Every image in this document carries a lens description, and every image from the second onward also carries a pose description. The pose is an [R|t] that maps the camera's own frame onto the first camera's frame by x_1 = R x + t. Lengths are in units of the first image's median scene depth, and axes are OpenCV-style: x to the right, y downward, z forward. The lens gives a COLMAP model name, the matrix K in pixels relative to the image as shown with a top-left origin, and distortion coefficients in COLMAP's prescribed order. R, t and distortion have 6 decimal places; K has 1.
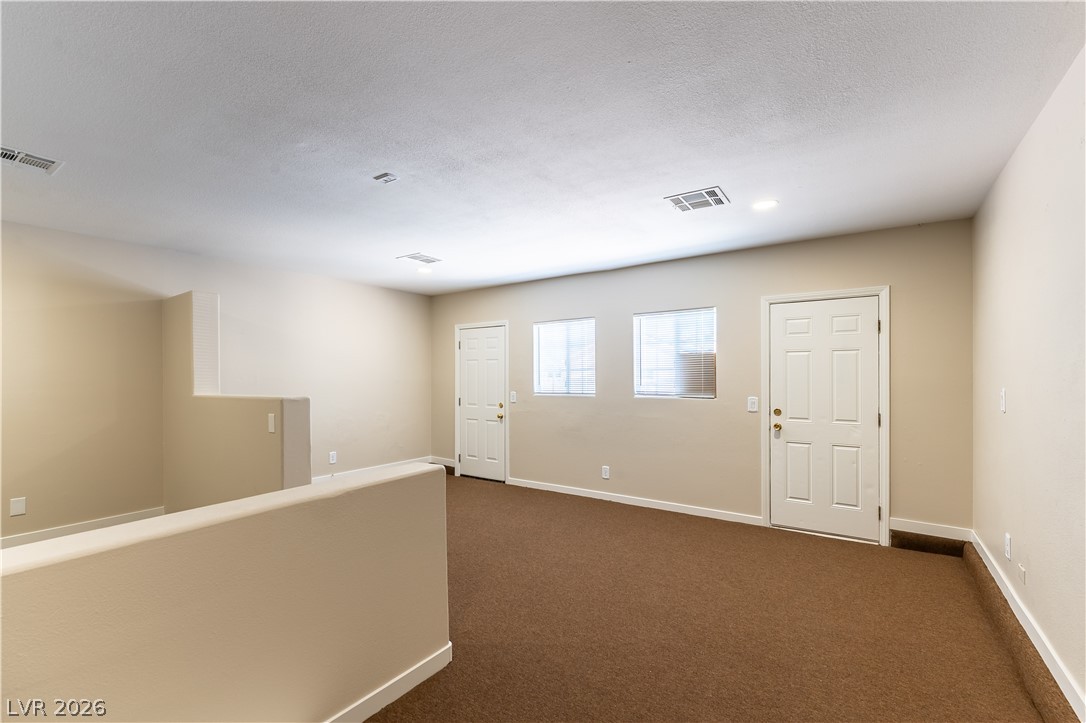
lens RADIAL K [[483.1, 0, 541.2], [0, 483.1, 383.6], [0, 0, 1]] dist [0.000360, 0.000030]
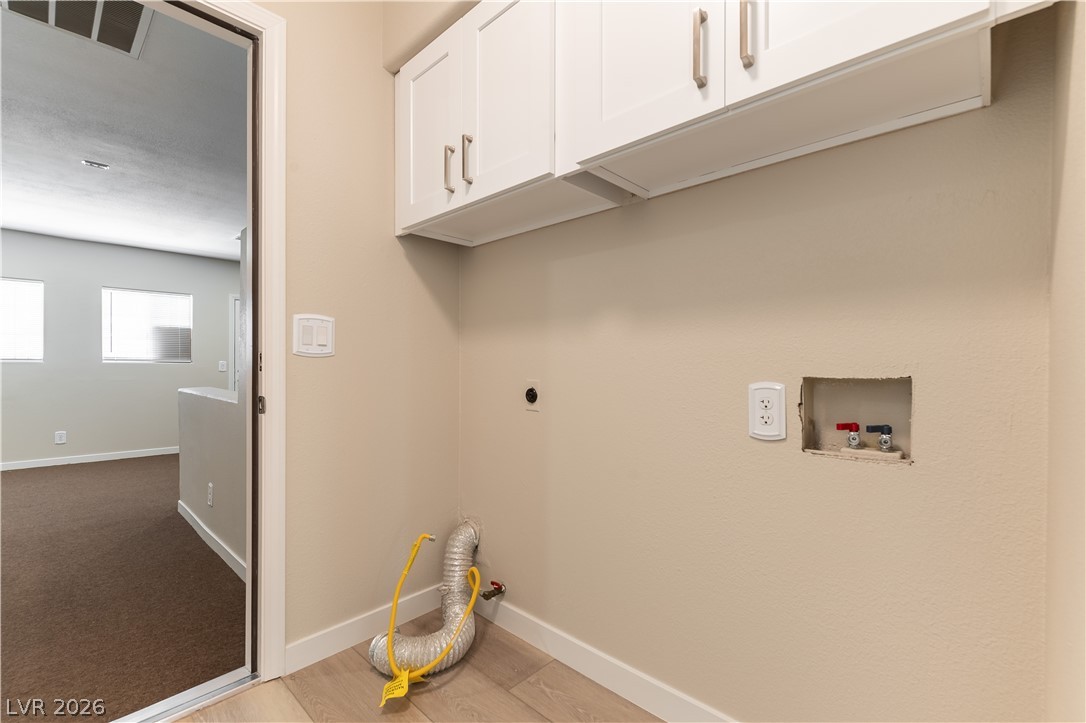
lens RADIAL K [[466.9, 0, 543.0], [0, 466.9, 361.5], [0, 0, 1]] dist [-0.000238, 0.000004]
pose [[0.133245, 0.008352, 0.991048, -0.764755], [0.003848, 0.999953, -0.008944, 0.041388], [-0.991076, 0.005005, 0.133207, -0.138864]]
